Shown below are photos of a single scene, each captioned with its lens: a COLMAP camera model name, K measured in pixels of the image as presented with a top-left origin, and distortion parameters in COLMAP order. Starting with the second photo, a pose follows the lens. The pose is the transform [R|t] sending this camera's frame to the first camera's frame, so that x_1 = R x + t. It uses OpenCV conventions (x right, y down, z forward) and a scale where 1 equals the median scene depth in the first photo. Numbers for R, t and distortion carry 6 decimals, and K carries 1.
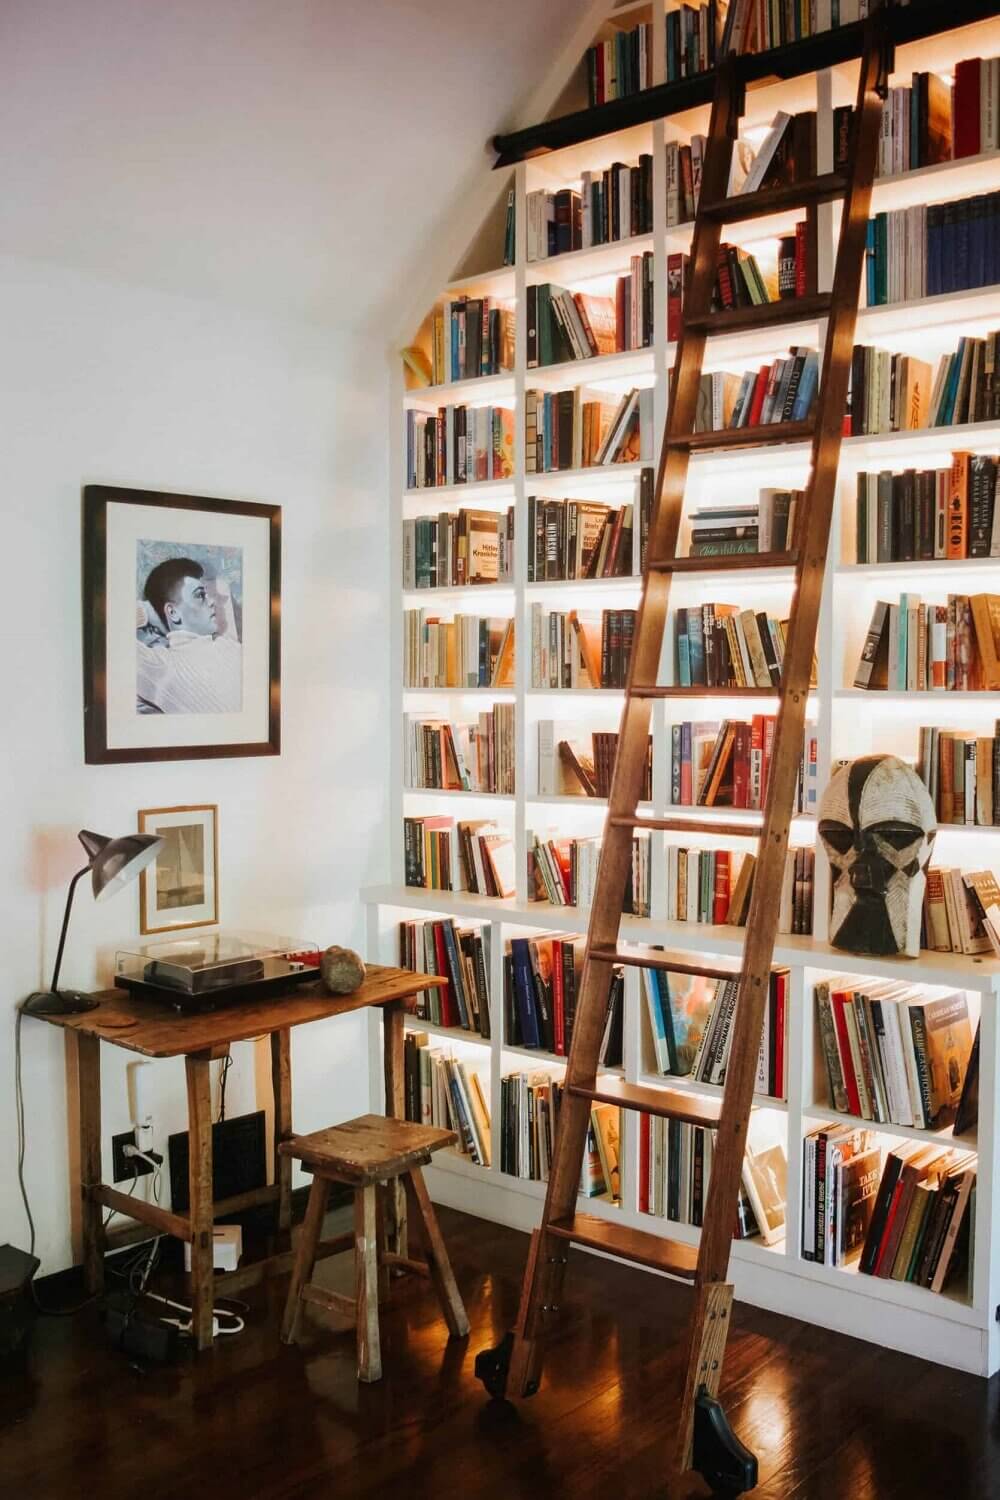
lens RADIAL K [[1516.8, 0, 505.9], [0, 1516.8, 727.0], [0, 0, 1]] dist [-0.021739, 0.000000]
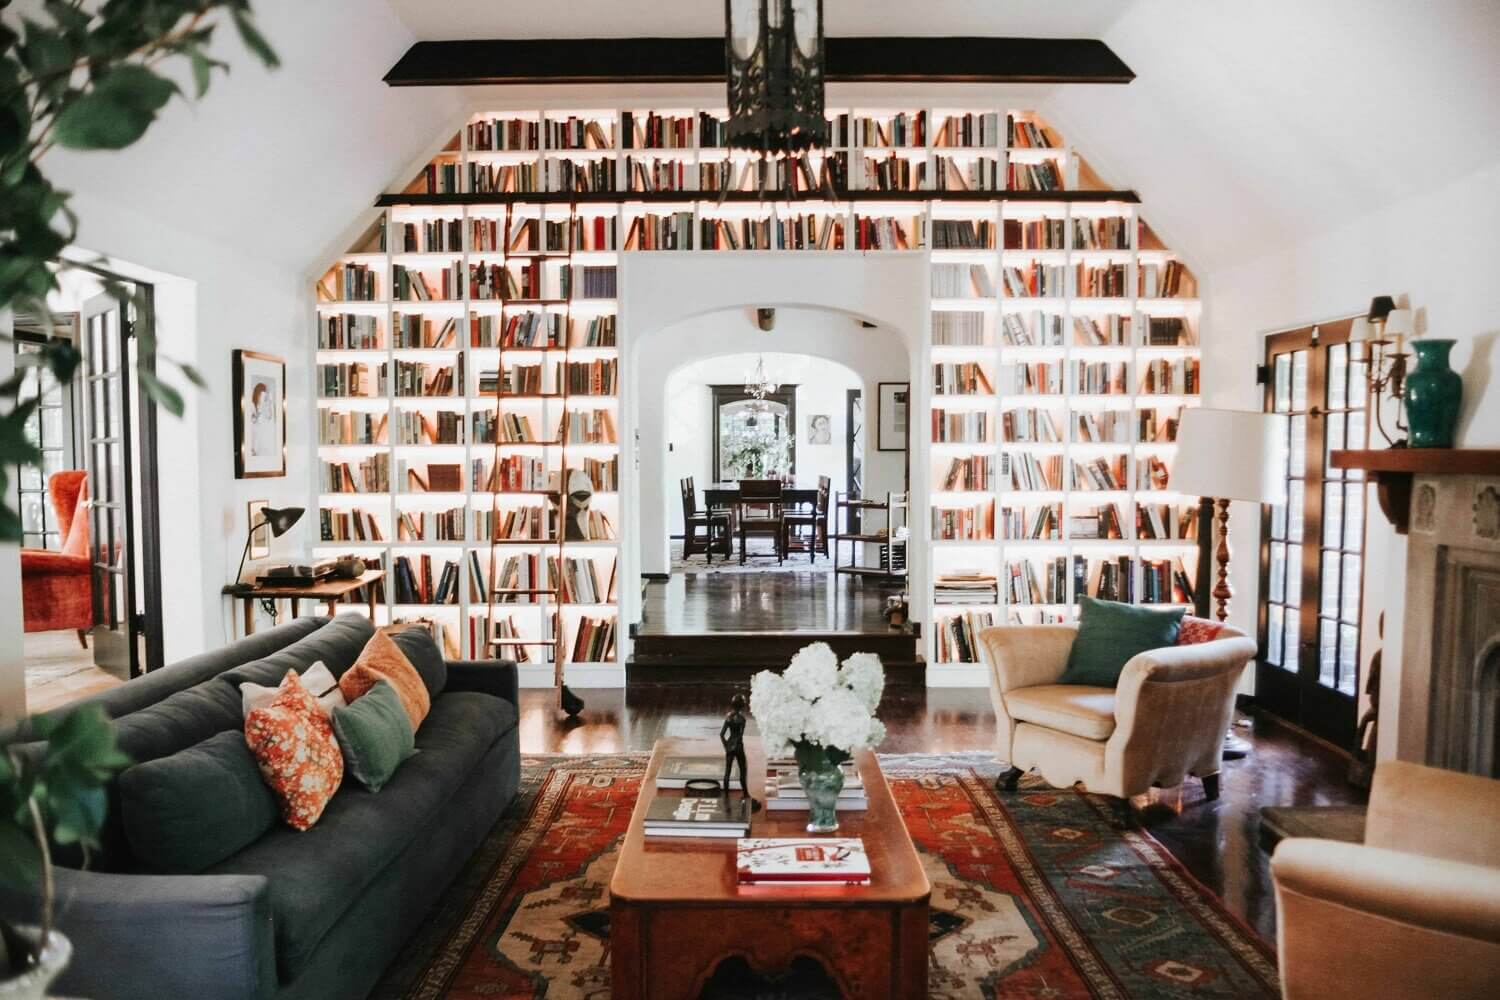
lens RADIAL K [[1278.3, 0, 761.0], [0, 1278.3, 492.6], [0, 0, 1]] dist [-0.076682, 0.034893]
pose [[0.743547, -0.025287, 0.668206, -0.854186], [0.026117, 0.999620, 0.008767, 0.043582], [-0.668174, 0.010933, 0.743925, -0.760530]]
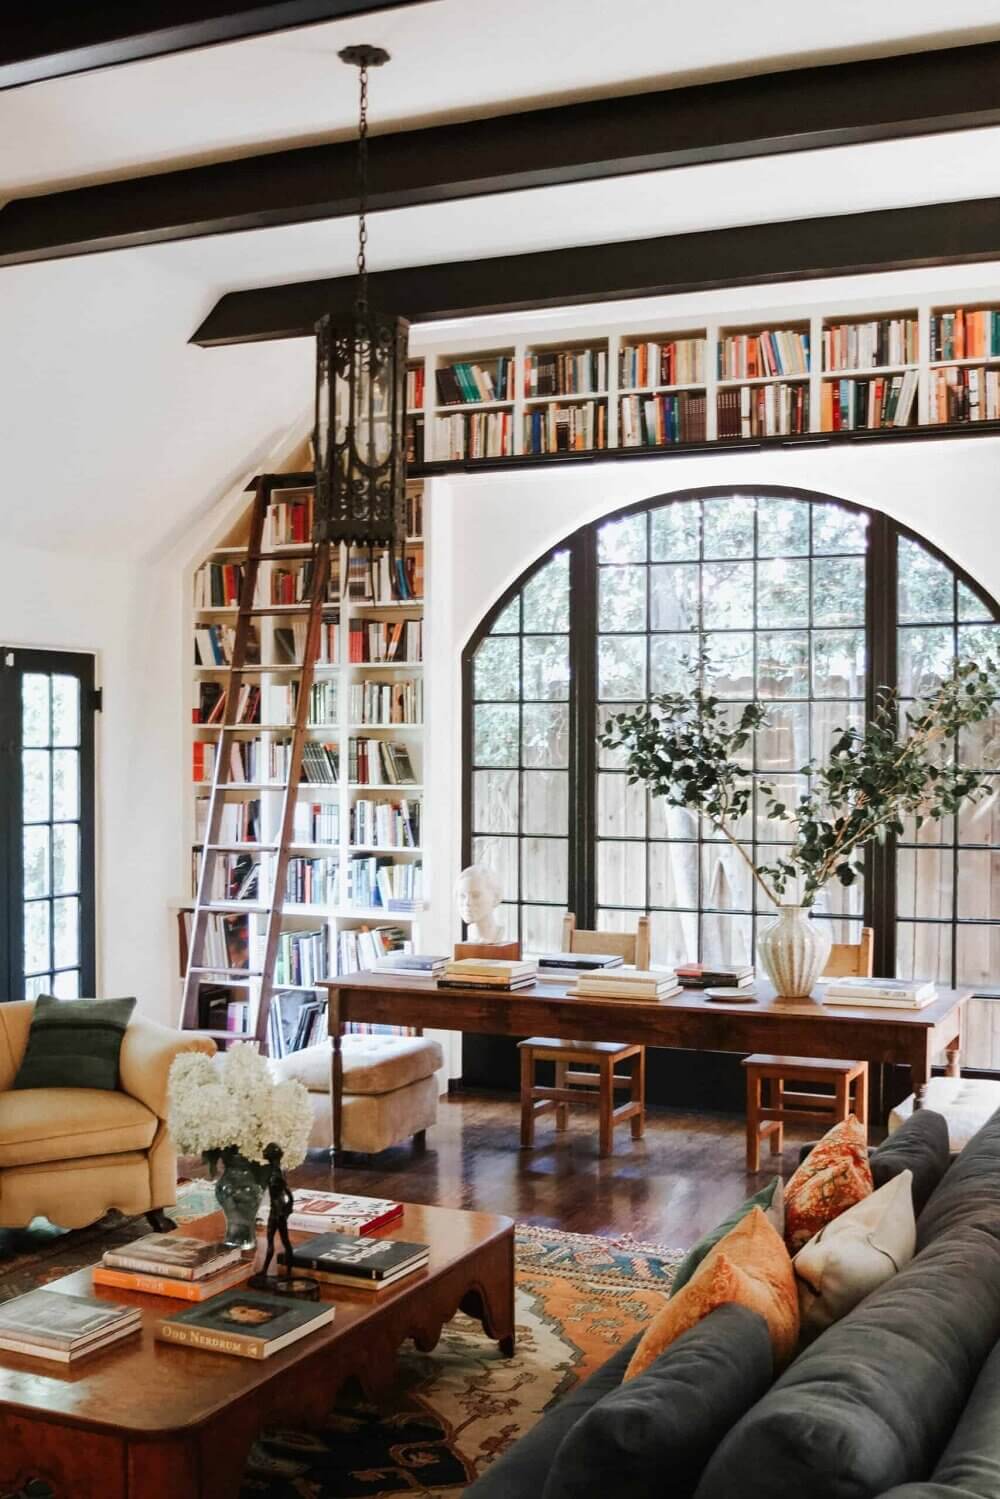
lens RADIAL K [[1607.6, 0, 502.2], [0, 1607.6, 759.1], [0, 0, 1]] dist [-0.068359, 0.000000]
pose [[-0.950800, -0.007058, -0.309725, -0.028600], [-0.018176, 0.999289, 0.033027, -0.060418], [0.309272, 0.037031, -0.950252, 0.968182]]
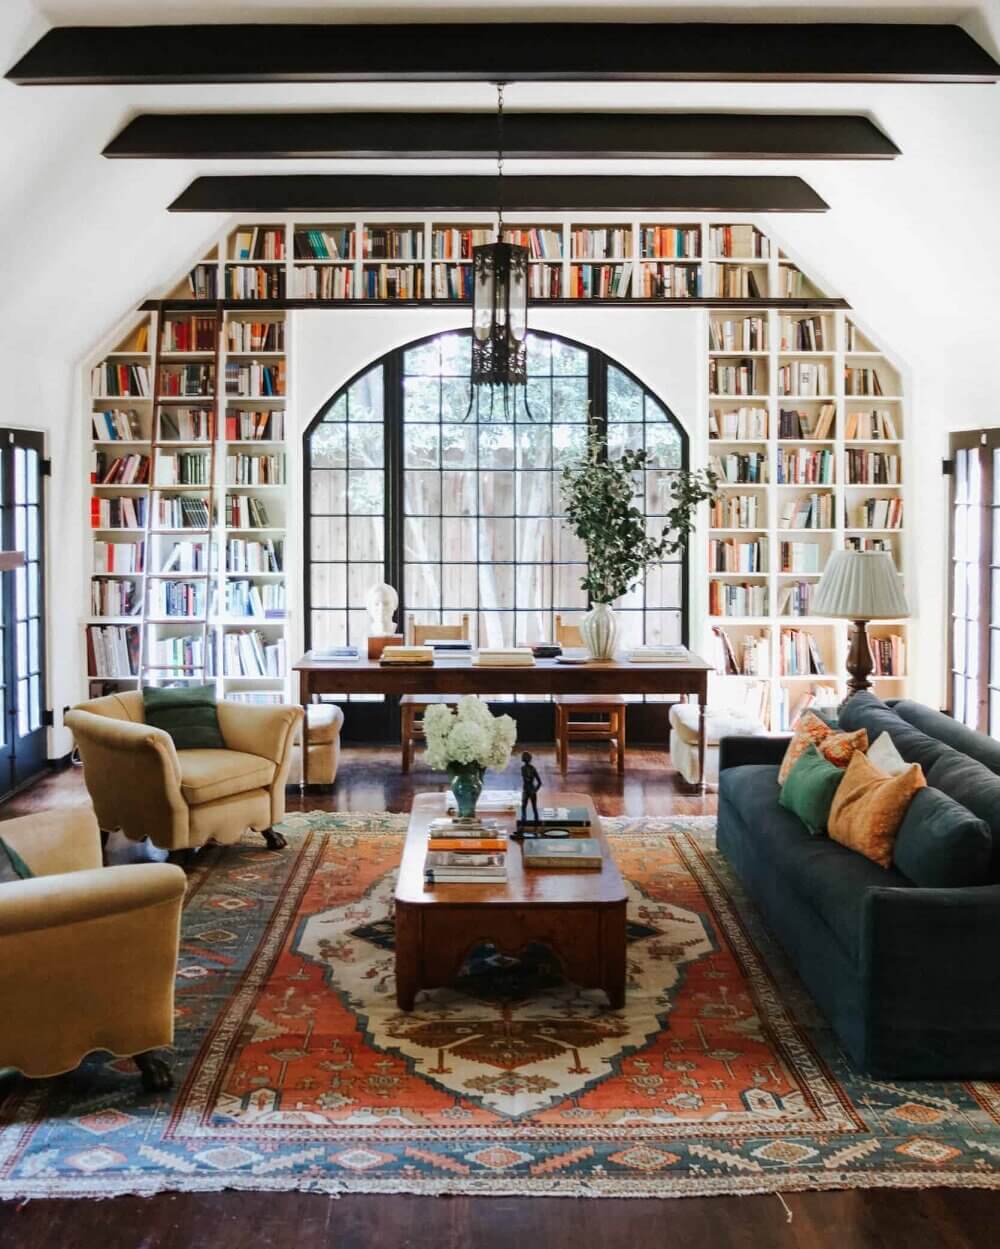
lens RADIAL K [[1273.8, 0, 467.2], [0, 1273.8, 513.4], [0, 0, 1]] dist [-0.038872, 0.000000]
pose [[-0.755998, 0.007872, -0.654527, 0.696527], [-0.024303, 0.998901, 0.040085, -0.084545], [0.654123, 0.046212, -0.754976, 0.931434]]
